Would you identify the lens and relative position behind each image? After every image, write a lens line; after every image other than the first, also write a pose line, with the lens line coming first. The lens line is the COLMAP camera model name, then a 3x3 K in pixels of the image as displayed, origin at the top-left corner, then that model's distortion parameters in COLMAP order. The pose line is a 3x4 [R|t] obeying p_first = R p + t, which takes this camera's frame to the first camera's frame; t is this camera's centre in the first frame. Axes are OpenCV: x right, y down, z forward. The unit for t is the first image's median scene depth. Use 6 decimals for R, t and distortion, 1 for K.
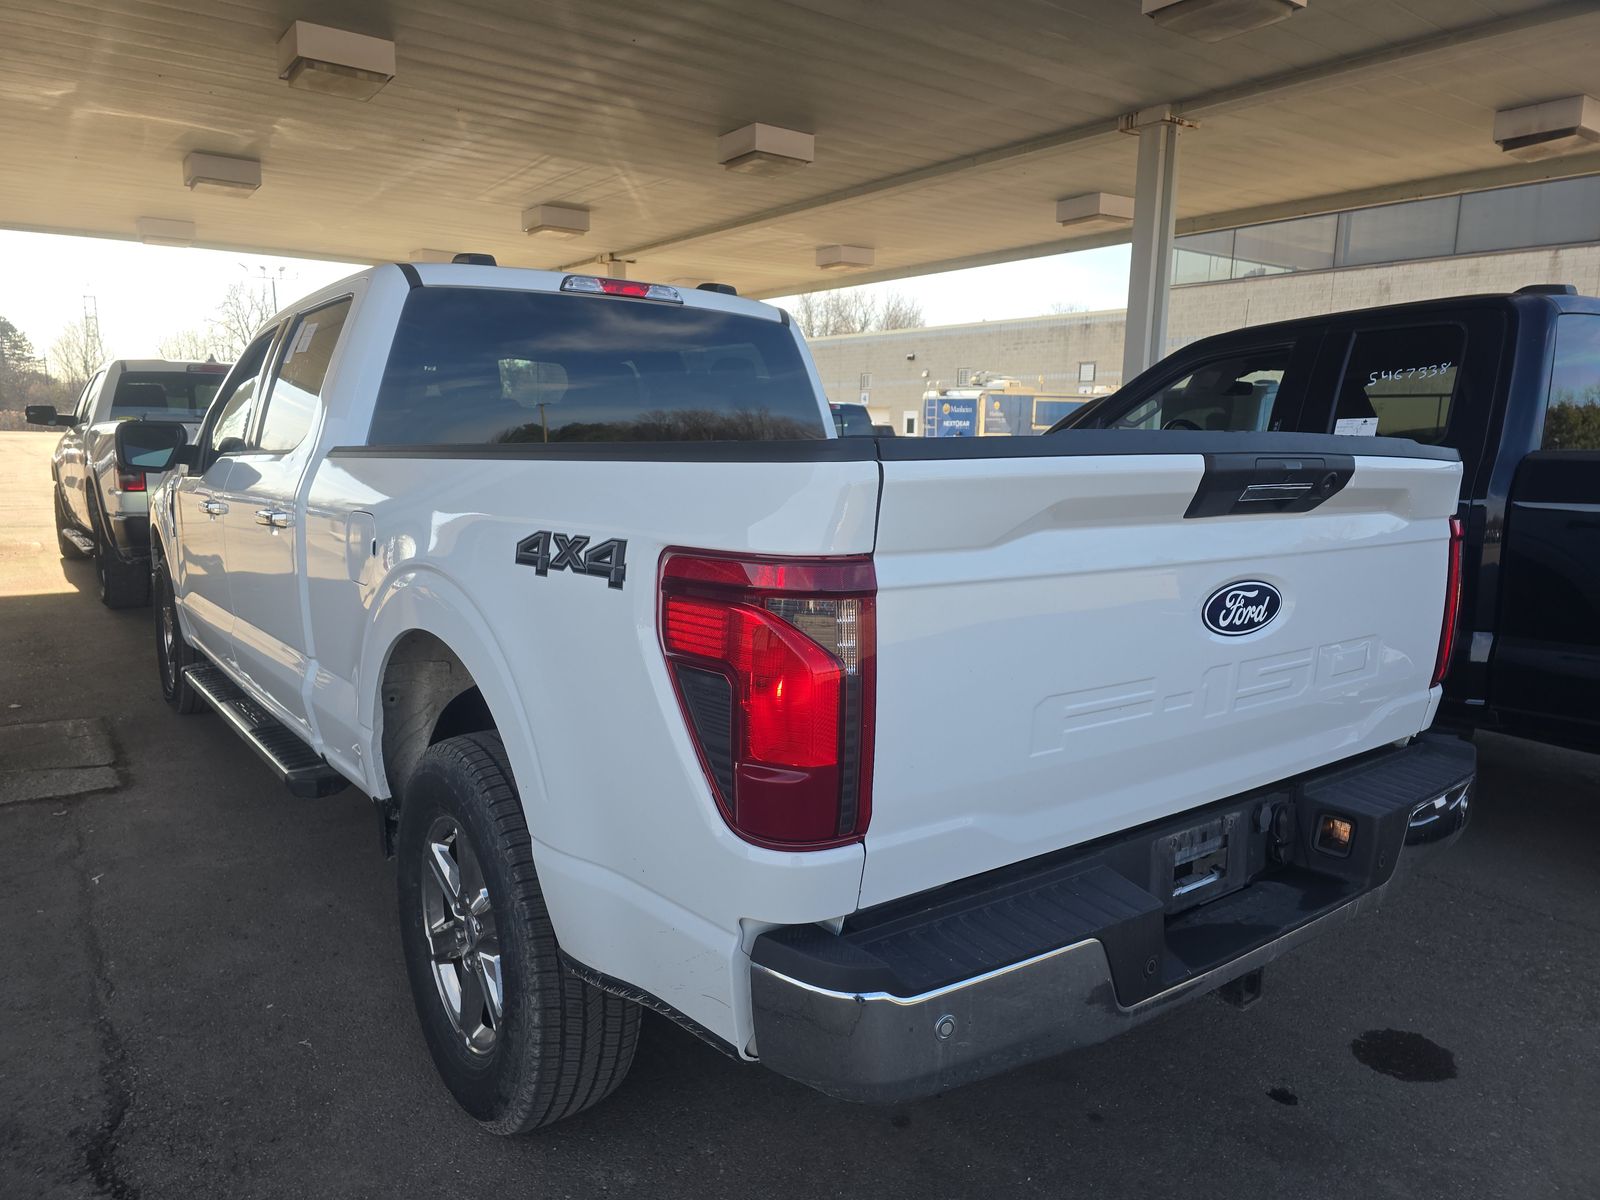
lens RADIAL K [[1072.6, 0, 807.1], [0, 1072.6, 655.4], [0, 0, 1]] dist [0.071472, -0.056266]
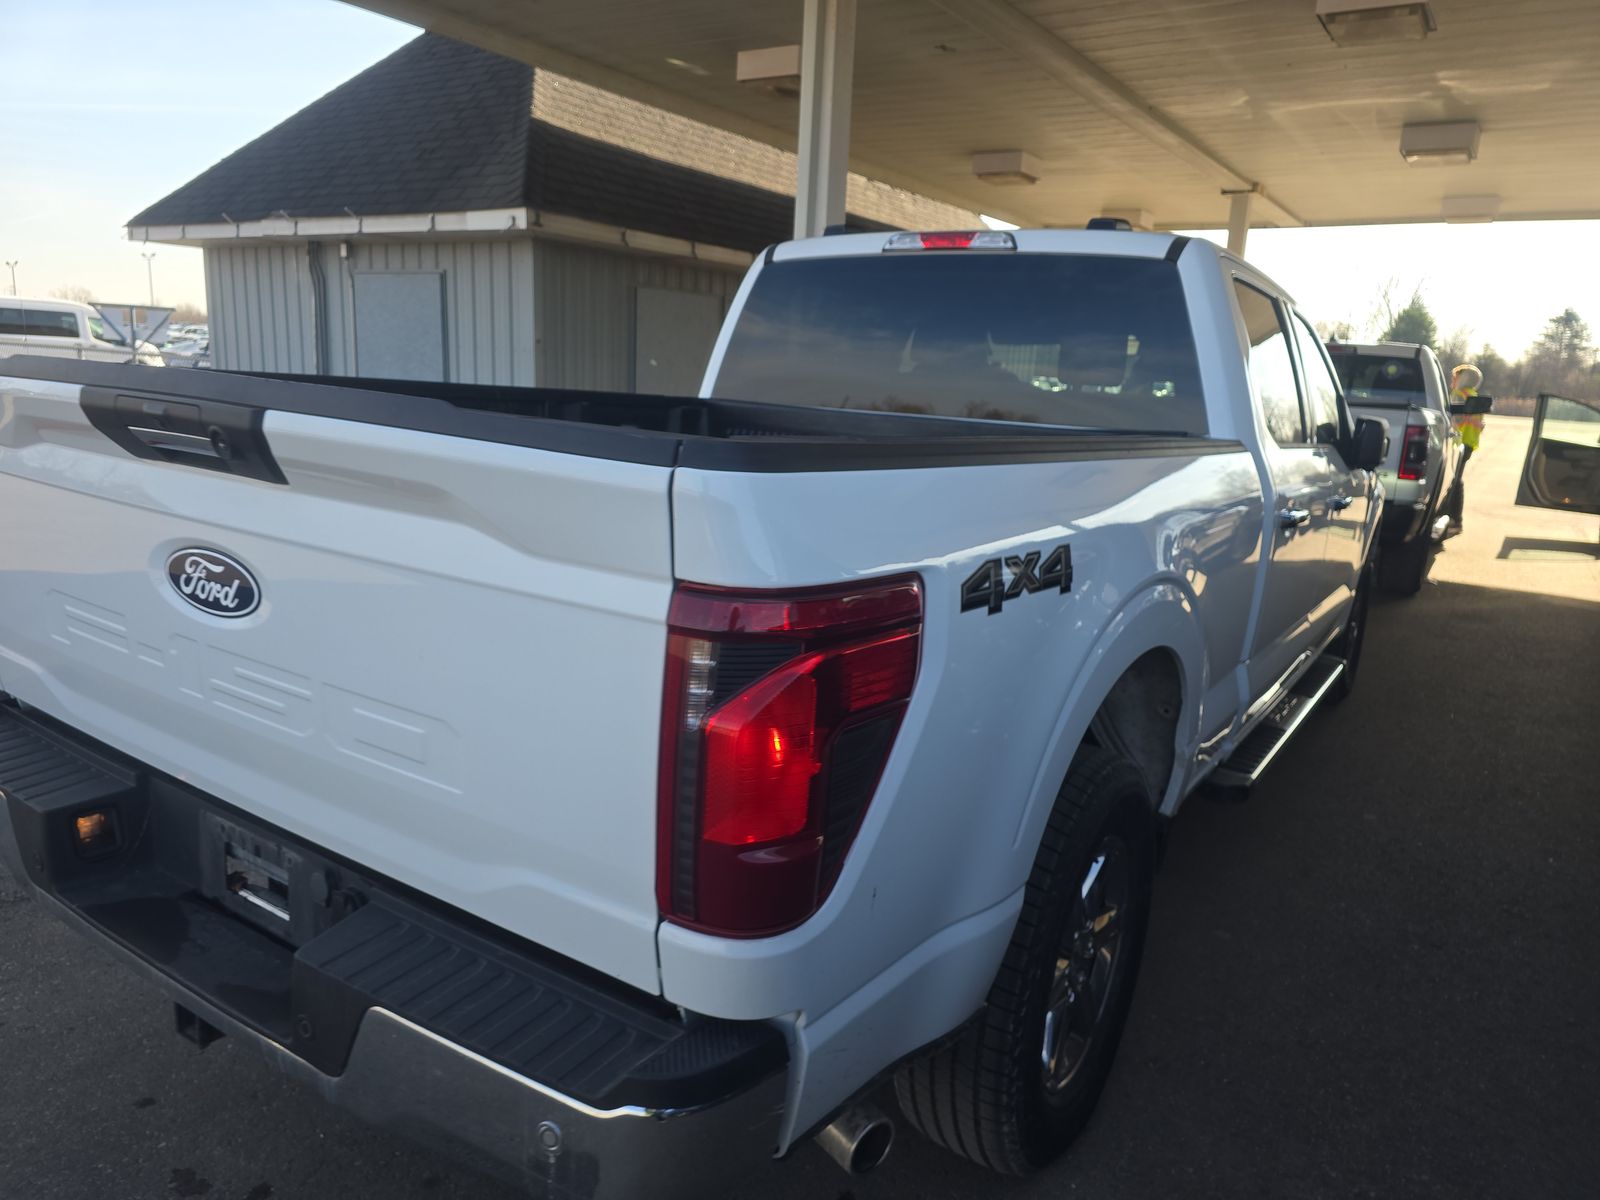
lens RADIAL K [[1074.4, 0, 803.6], [0, 1074.4, 647.8], [0, 0, 1]] dist [0.066914, -0.054525]
pose [[0.326059, 0.240337, -0.914289, 0.381277], [-0.239198, 0.956647, 0.166167, -0.069849], [0.914587, 0.164516, 0.369411, 0.320222]]
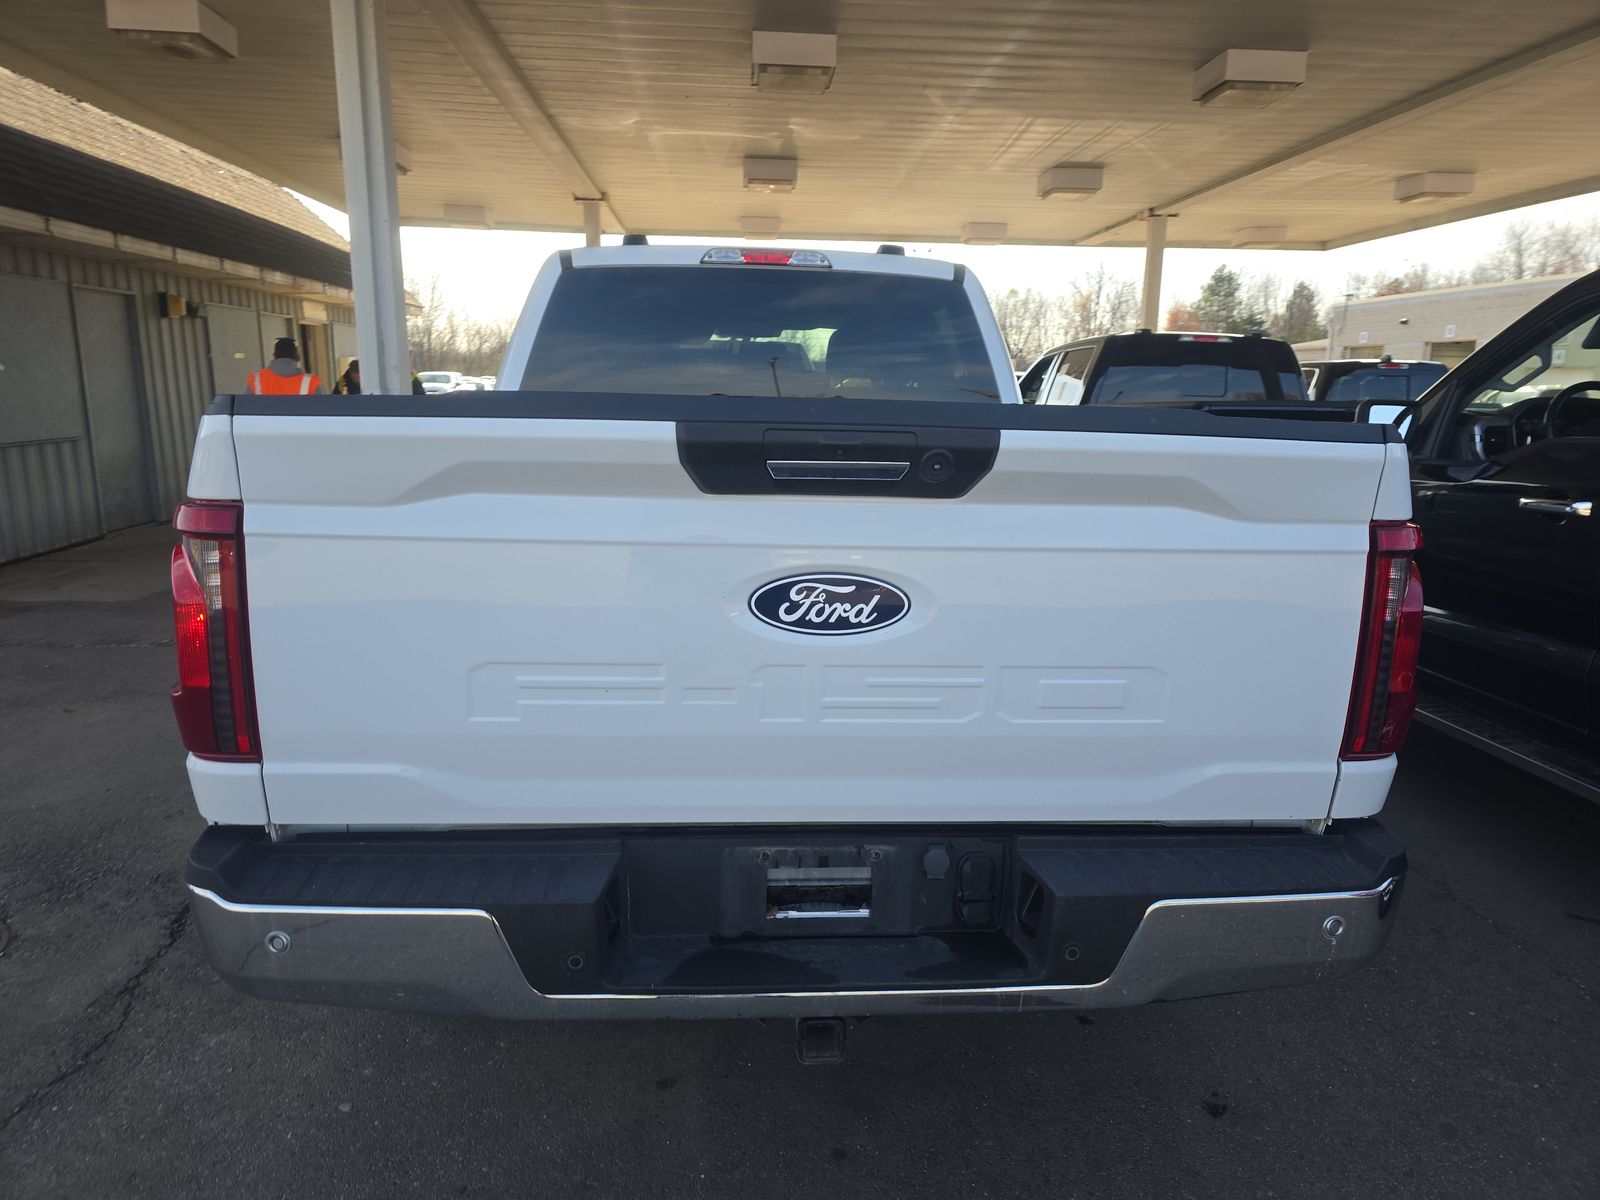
lens RADIAL K [[1074.4, 0, 803.6], [0, 1074.4, 647.8], [0, 0, 1]] dist [0.066914, -0.054525]
pose [[0.840999, 0.127983, -0.525681, 0.241026], [-0.116203, 0.991672, 0.055530, -0.015609], [0.528410, 0.014385, 0.848868, 0.075848]]
